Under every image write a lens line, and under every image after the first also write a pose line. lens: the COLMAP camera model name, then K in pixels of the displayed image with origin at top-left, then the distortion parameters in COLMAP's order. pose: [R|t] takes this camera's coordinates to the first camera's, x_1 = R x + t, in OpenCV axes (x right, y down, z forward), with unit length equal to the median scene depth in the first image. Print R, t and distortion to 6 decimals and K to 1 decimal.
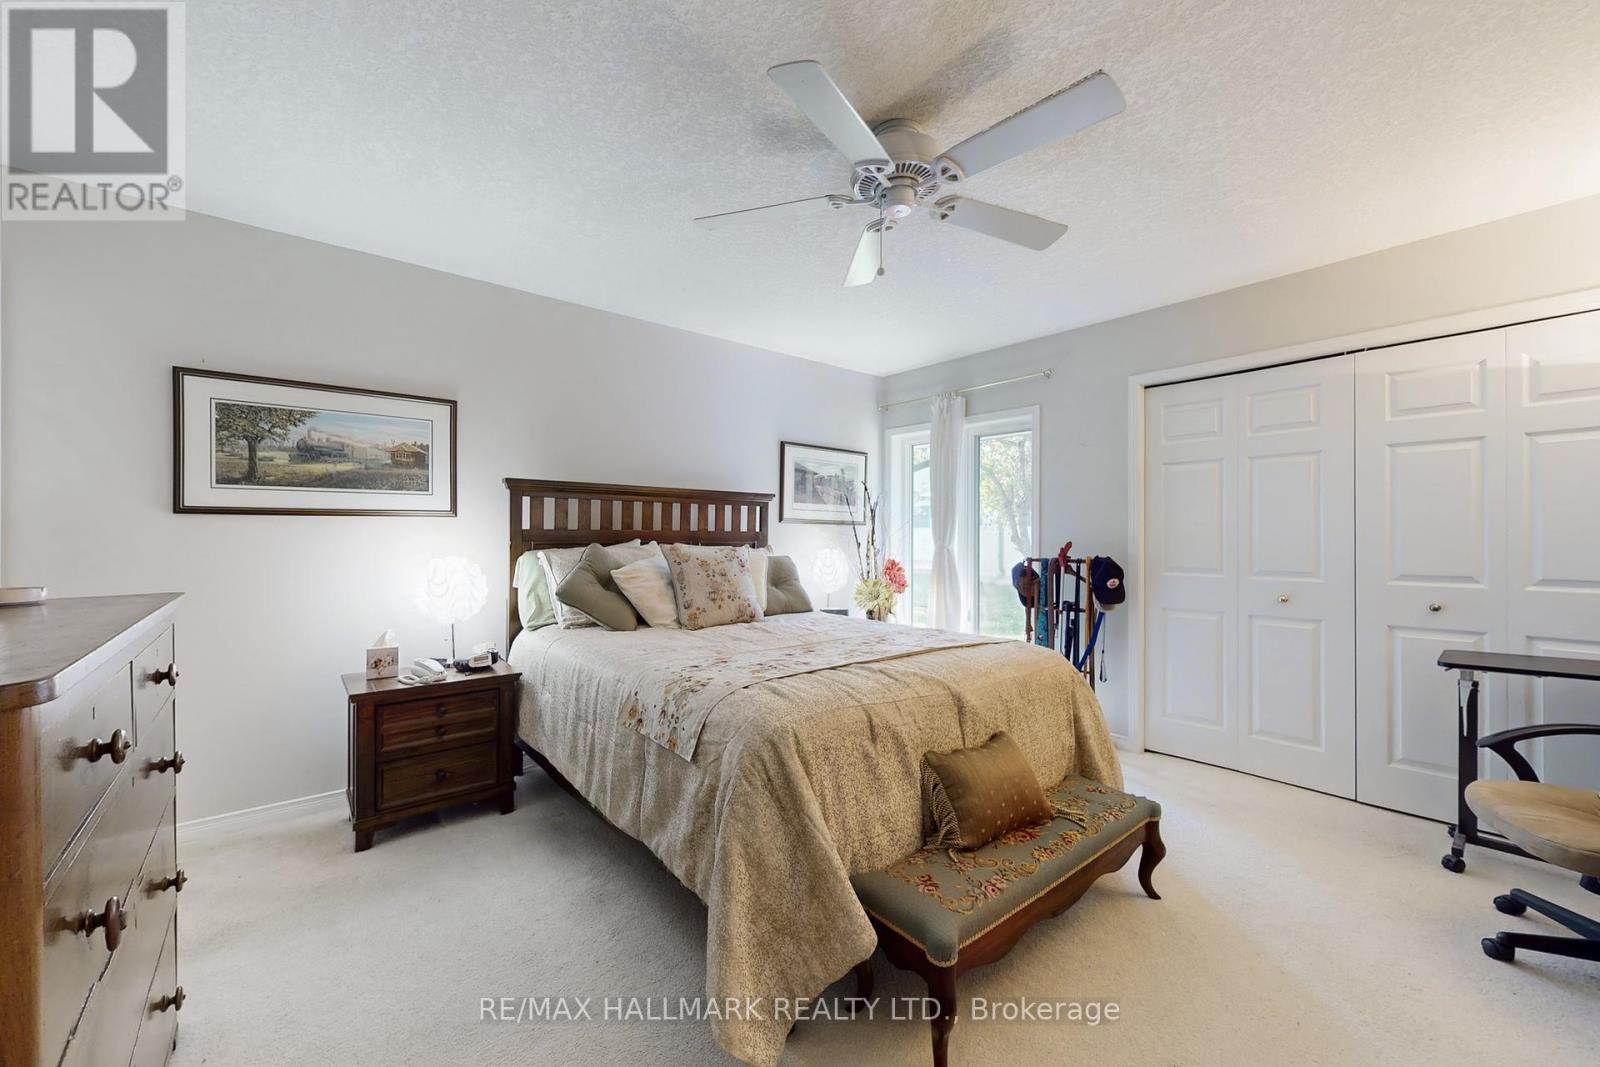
lens RADIAL K [[627.6, 0, 799.8], [0, 627.6, 539.9], [0, 0, 1]] dist [-0.002017, -0.000179]
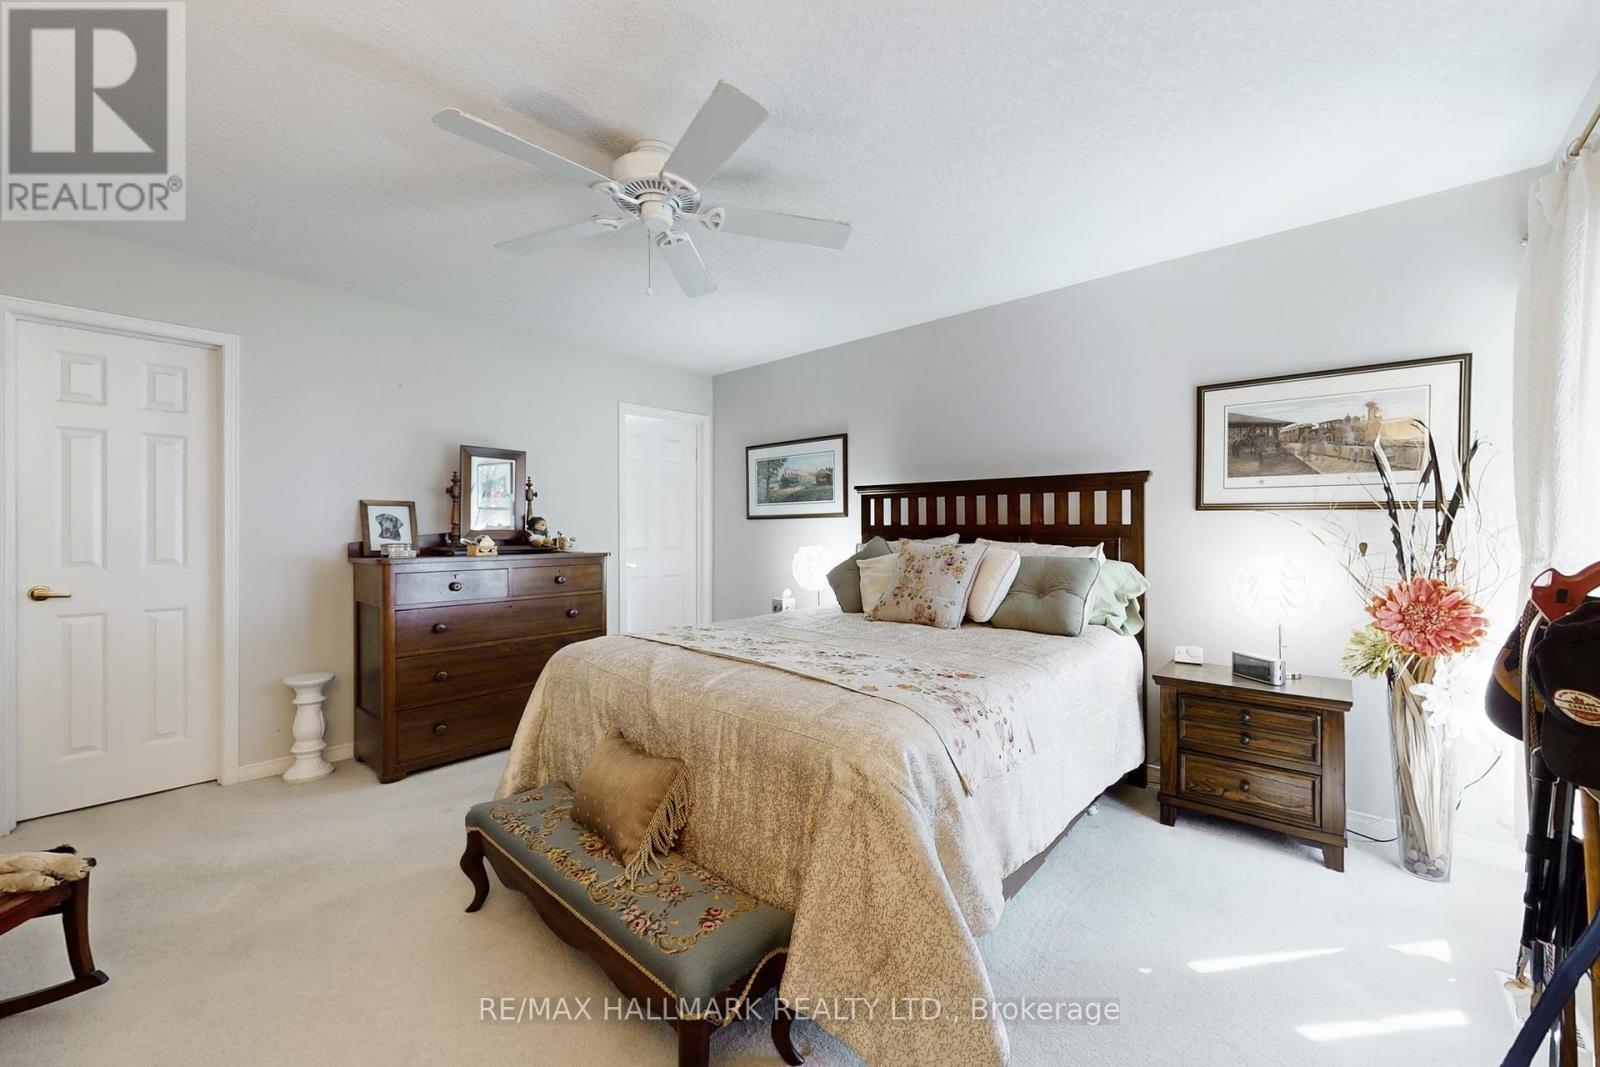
lens RADIAL K [[627.6, 0, 800.8], [0, 627.6, 529.8], [0, 0, 1]] dist [-0.002017, -0.000179]
pose [[0.140777, -0.000679, -0.990041, 0.795881], [-0.003259, 0.999994, -0.001149, -0.006256], [0.990036, 0.003388, 0.140774, 0.692884]]
